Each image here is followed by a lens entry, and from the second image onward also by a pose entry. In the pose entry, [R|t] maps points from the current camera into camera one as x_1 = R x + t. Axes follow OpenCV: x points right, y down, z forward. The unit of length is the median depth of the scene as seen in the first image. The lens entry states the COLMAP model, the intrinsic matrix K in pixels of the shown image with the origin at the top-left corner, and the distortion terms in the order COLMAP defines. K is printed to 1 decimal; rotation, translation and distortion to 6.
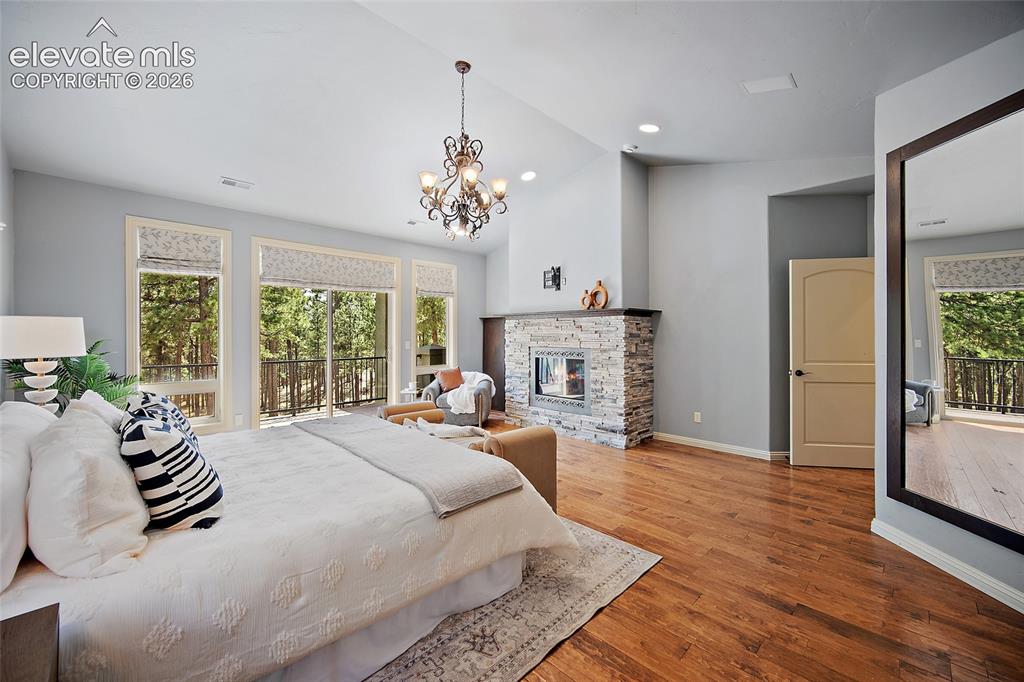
lens RADIAL K [[402.1, 0, 508.8], [0, 402.1, 337.1], [0, 0, 1]] dist [0.000169, 0.000097]
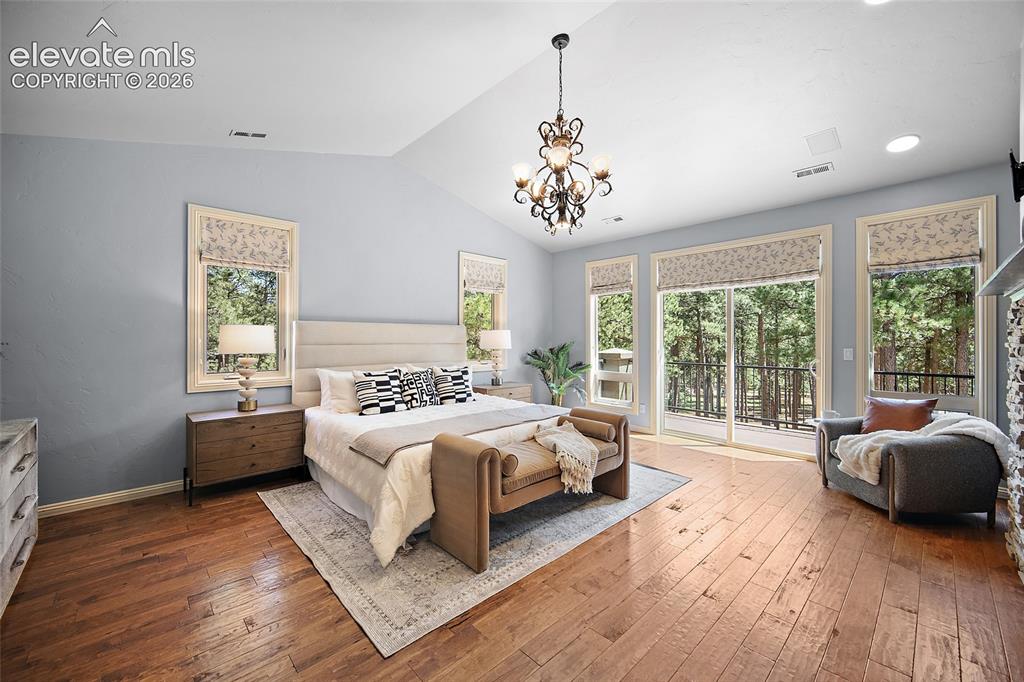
lens RADIAL K [[404.3, 0, 511.0], [0, 404.3, 336.7], [0, 0, 1]] dist [0.021595, 0.000027]
pose [[-0.025009, 0.003245, -0.999682, 0.907268], [-0.001149, 0.999994, 0.003275, -0.020861], [0.999687, 0.001230, -0.025005, 1.020295]]
